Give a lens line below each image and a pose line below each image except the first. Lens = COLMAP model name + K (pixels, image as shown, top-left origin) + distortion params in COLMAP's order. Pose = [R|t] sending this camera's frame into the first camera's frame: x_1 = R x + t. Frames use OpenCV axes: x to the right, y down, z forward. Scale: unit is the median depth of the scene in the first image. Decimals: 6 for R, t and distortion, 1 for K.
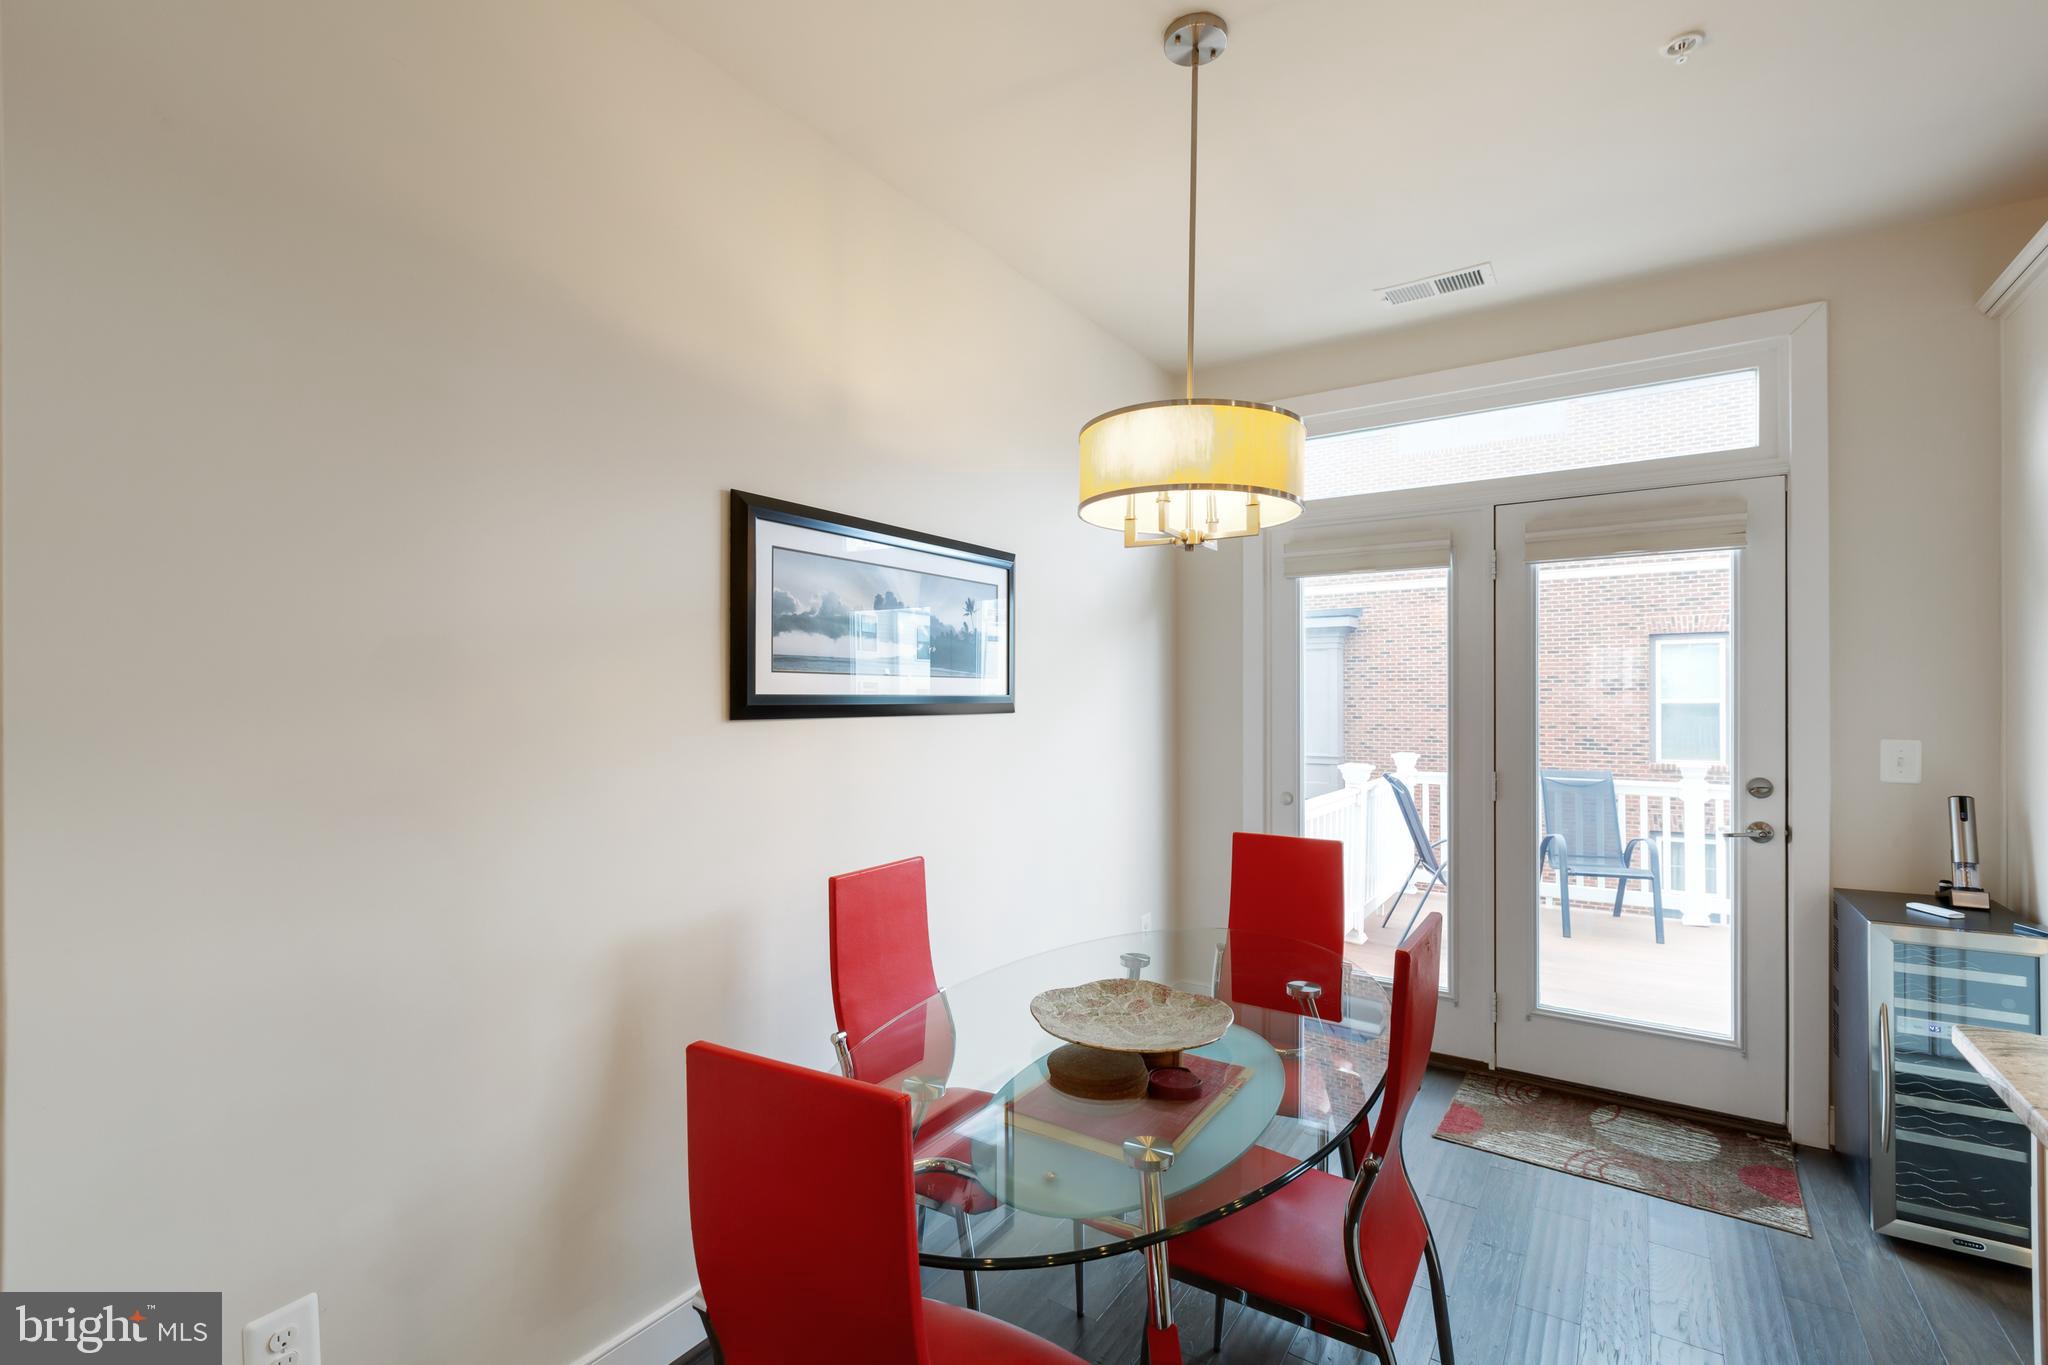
lens RADIAL K [[926.7, 0, 1032.4], [0, 926.7, 696.0], [0, 0, 1]] dist [0.007195, -0.002725]
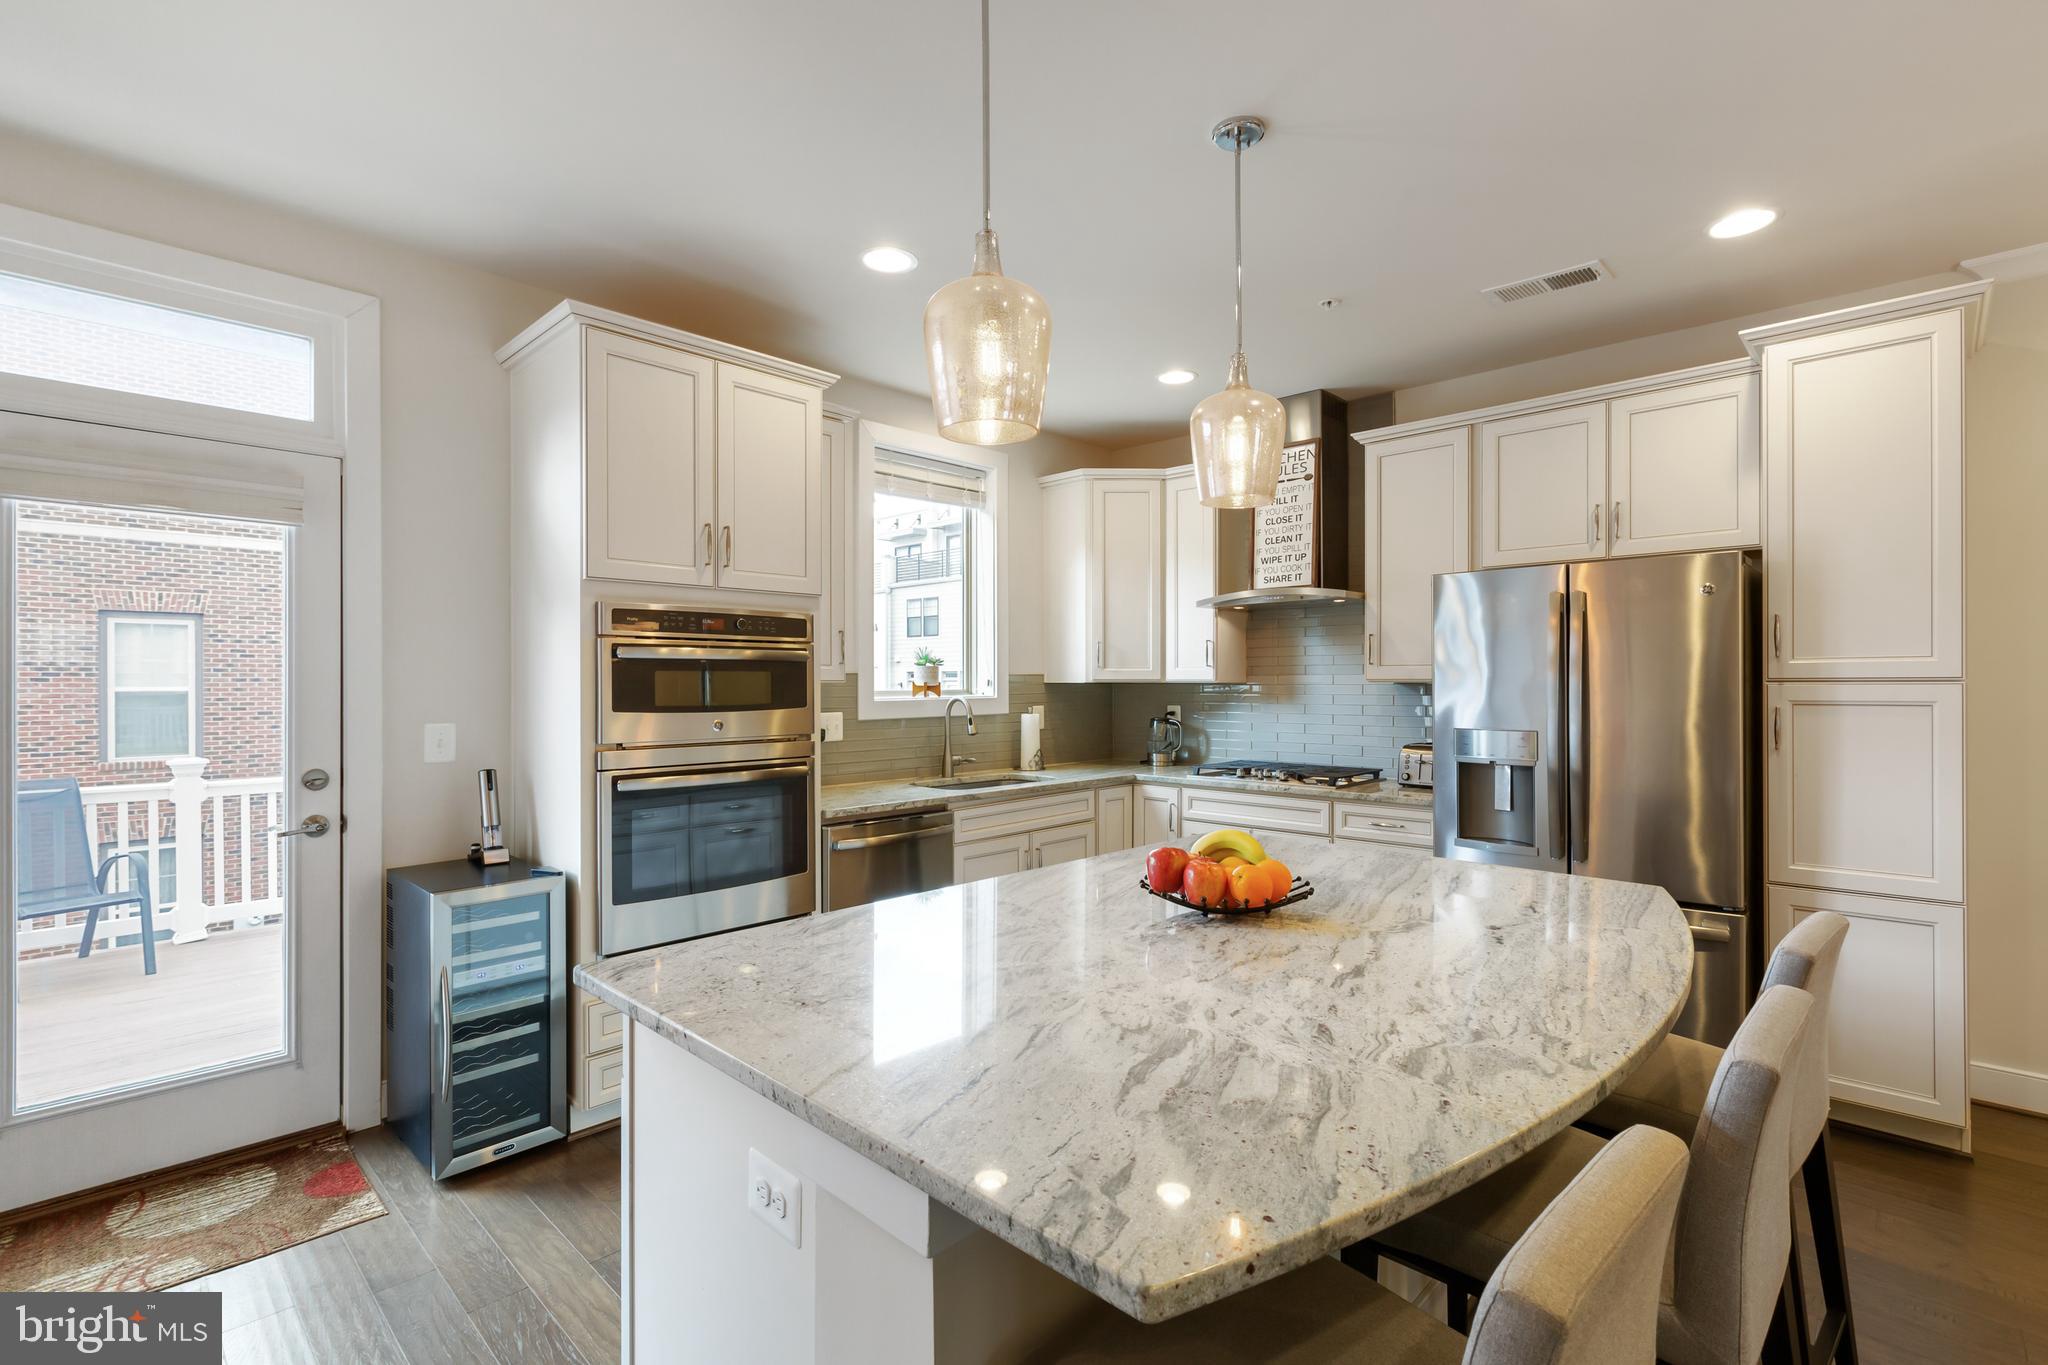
lens RADIAL K [[926.7, 0, 1024.2], [0, 926.7, 689.3], [0, 0, 1]] dist [0.007195, -0.002725]
pose [[0.188035, -0.002693, 0.982159, -0.019911], [-0.002910, 0.999990, 0.003300, 0.000573], [-0.982158, -0.003479, 0.188025, 0.104298]]
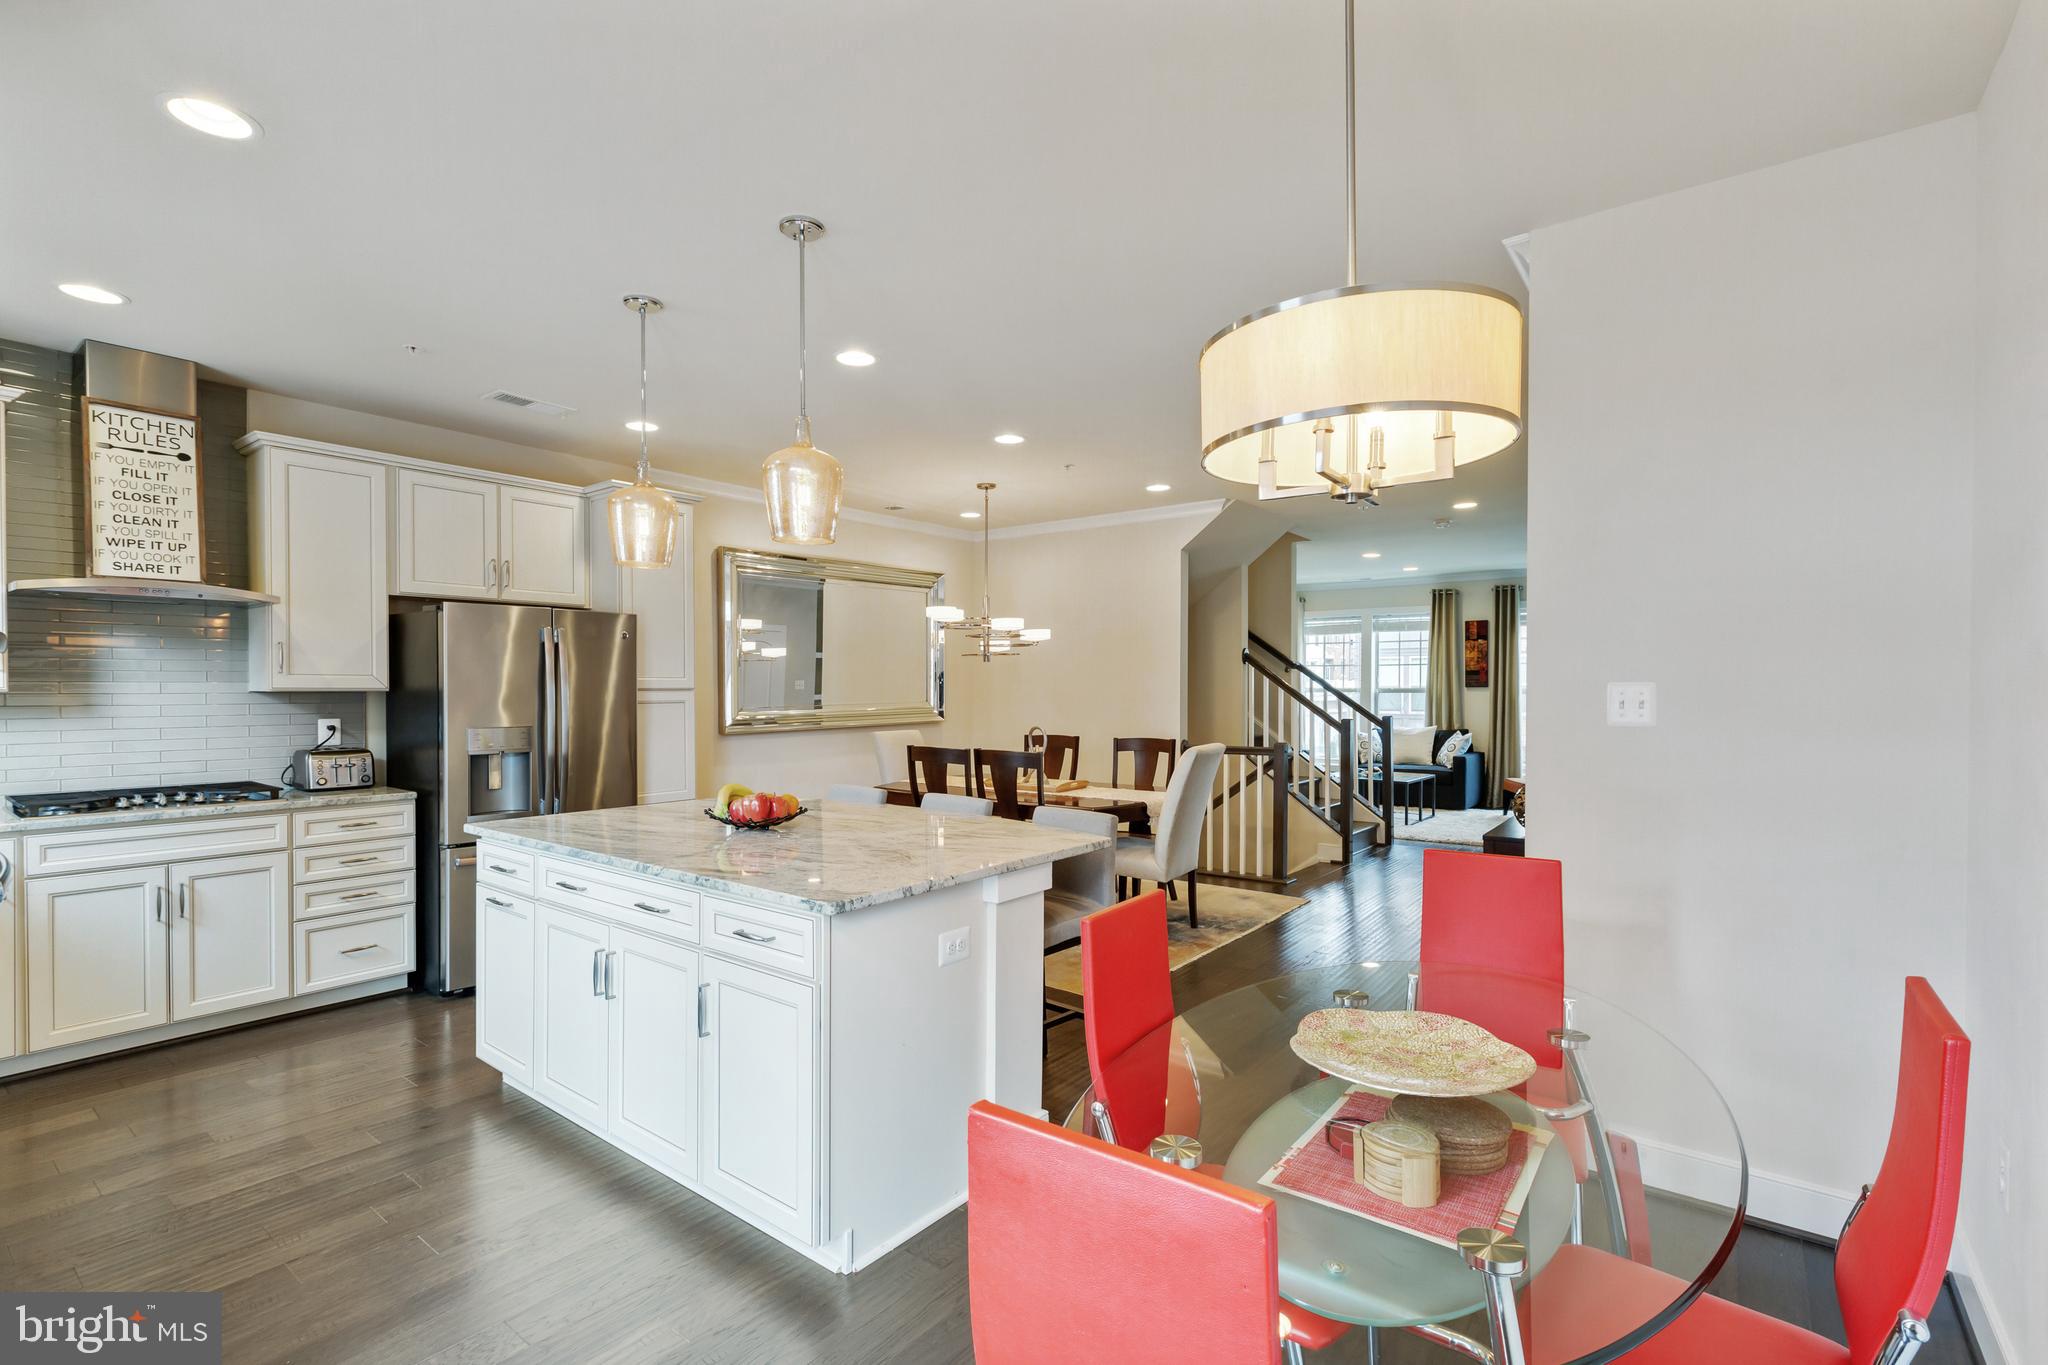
lens RADIAL K [[926.7, 0, 1033.5], [0, 926.7, 704.1], [0, 0, 1]] dist [0.007195, -0.002725]
pose [[-0.996839, 0.002207, 0.079413, 0.228437], [0.003349, 0.999893, 0.014253, -0.003089], [-0.079373, 0.014473, -0.996740, 1.151737]]
